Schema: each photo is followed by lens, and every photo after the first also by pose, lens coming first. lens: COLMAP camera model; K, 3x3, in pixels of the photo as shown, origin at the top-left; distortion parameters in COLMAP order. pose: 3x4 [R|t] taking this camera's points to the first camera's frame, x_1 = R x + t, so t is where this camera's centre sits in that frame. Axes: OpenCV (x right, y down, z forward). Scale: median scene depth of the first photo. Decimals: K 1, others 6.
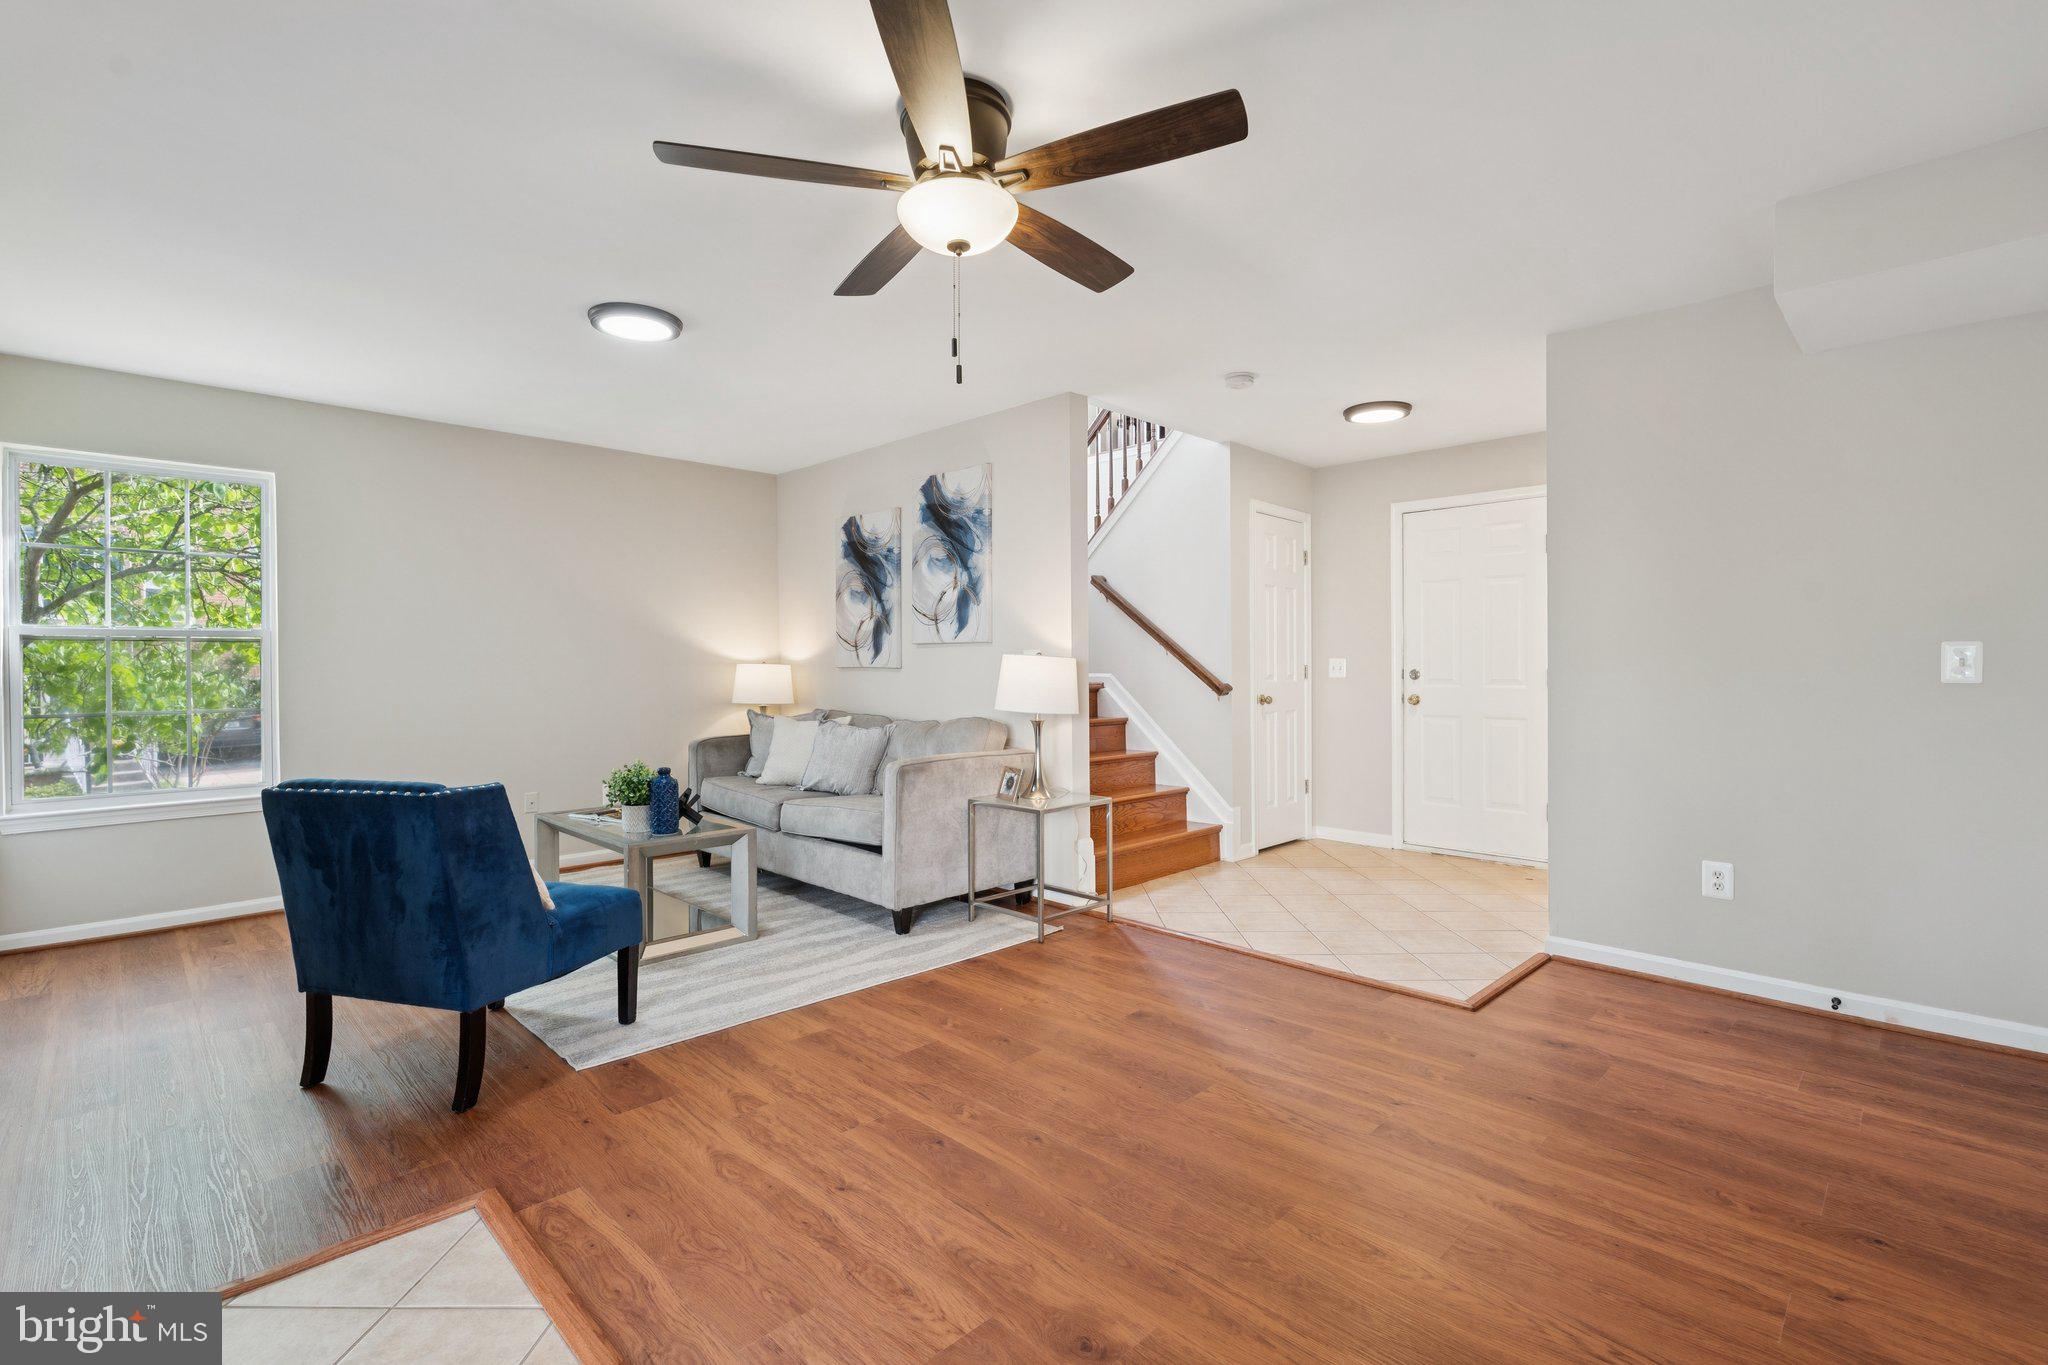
lens RADIAL K [[920.8, 0, 1027.2], [0, 920.8, 673.6], [0, 0, 1]] dist [-0.001338, 0.000862]
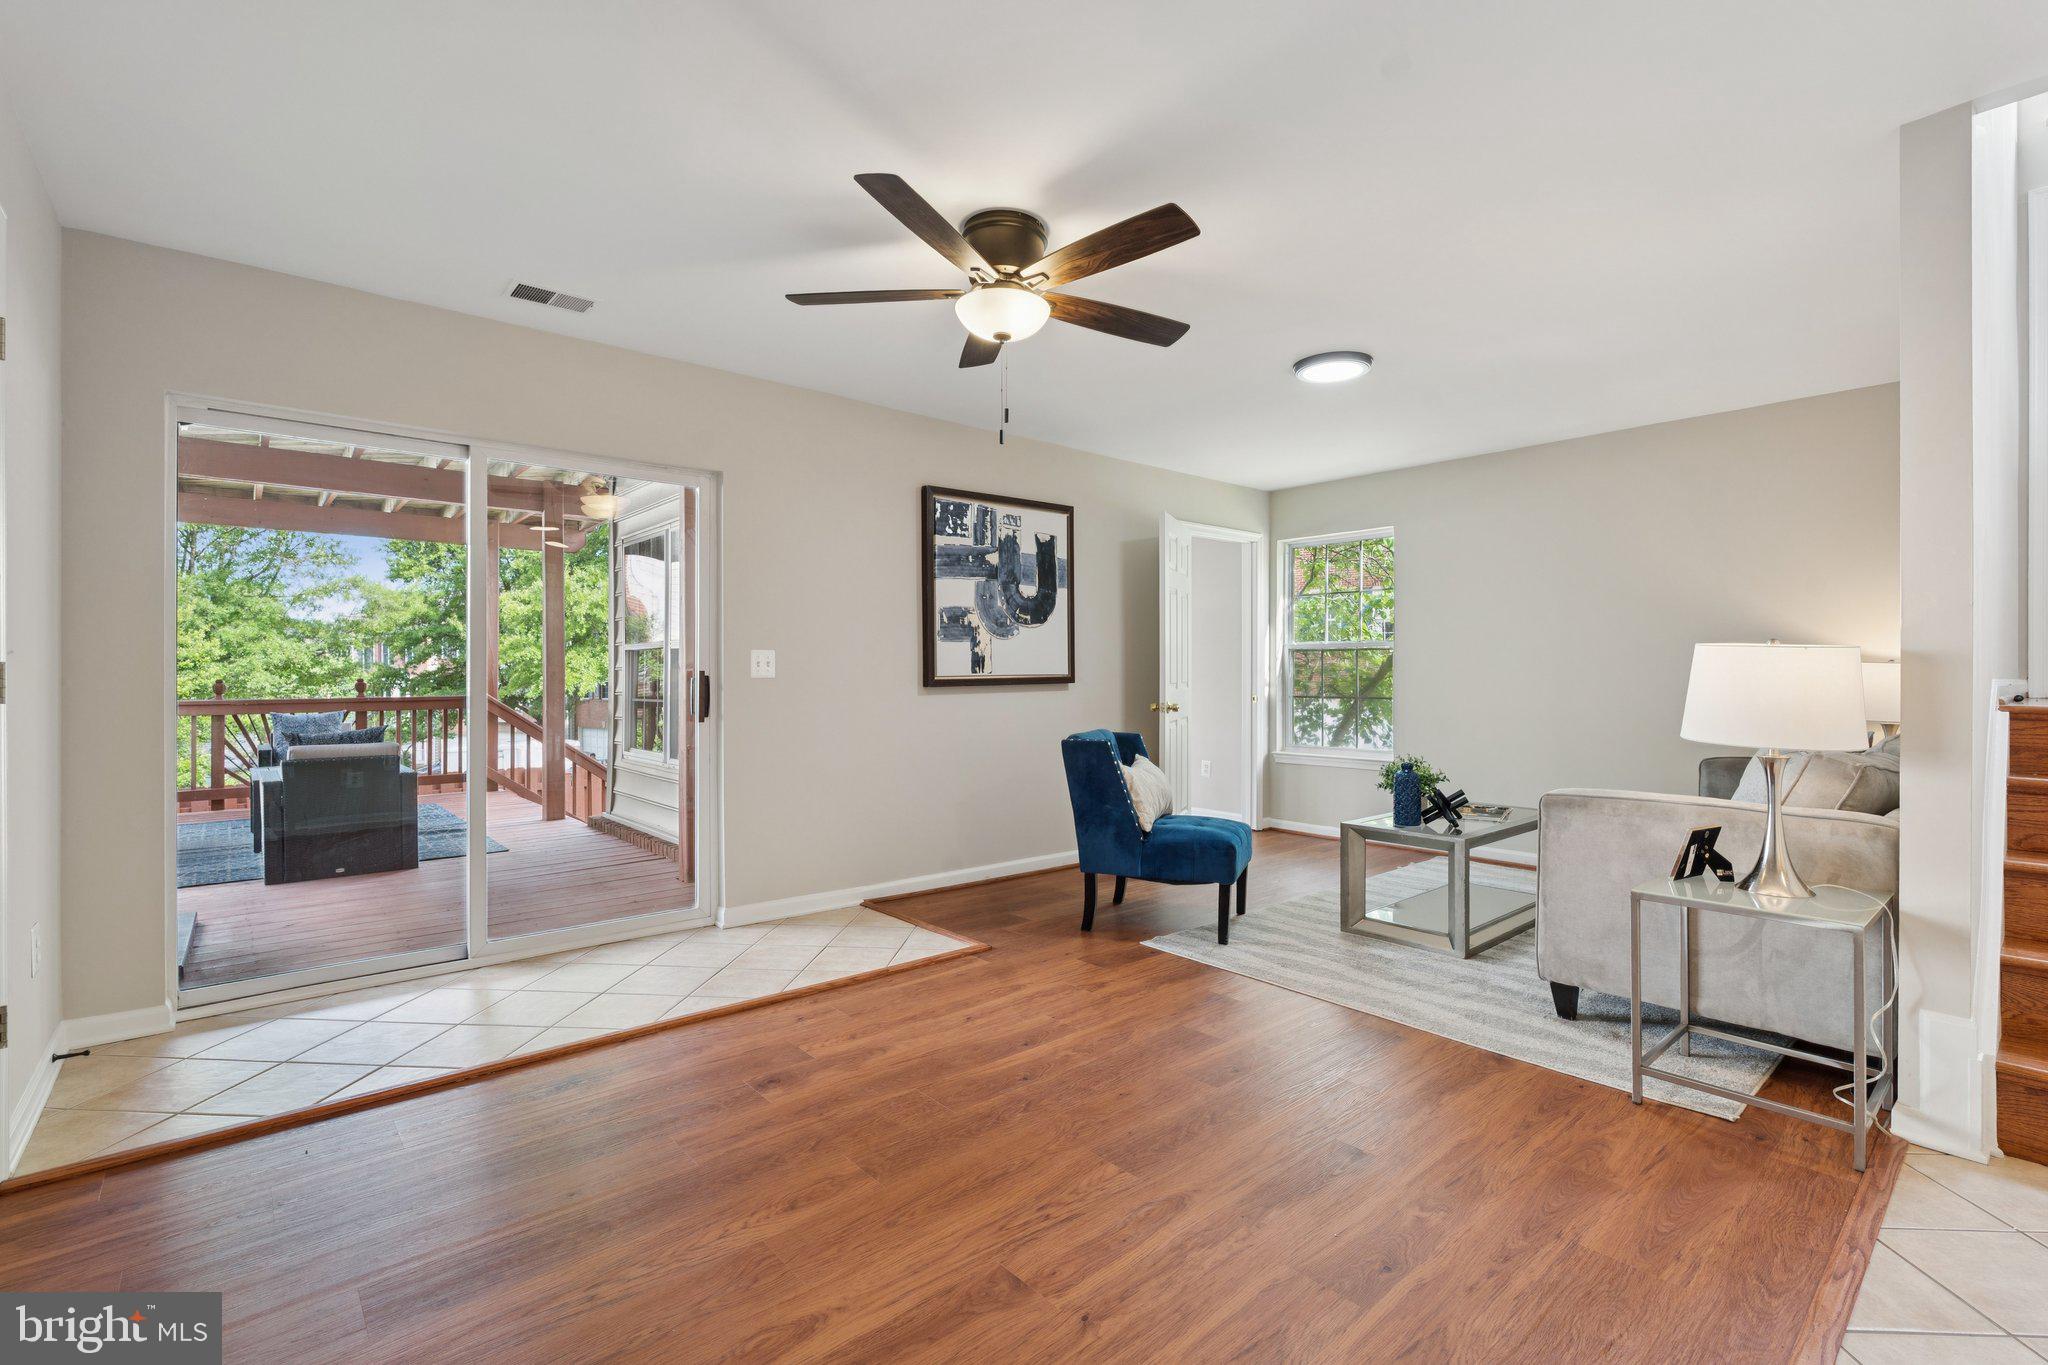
lens RADIAL K [[920.8, 0, 1027.8], [0, 920.8, 676.3], [0, 0, 1]] dist [-0.001338, 0.000862]
pose [[-0.071742, 0.006139, -0.997404, 0.709460], [-0.002151, 0.999978, 0.006309, -0.001700], [0.997421, 0.002598, -0.071727, 0.668830]]
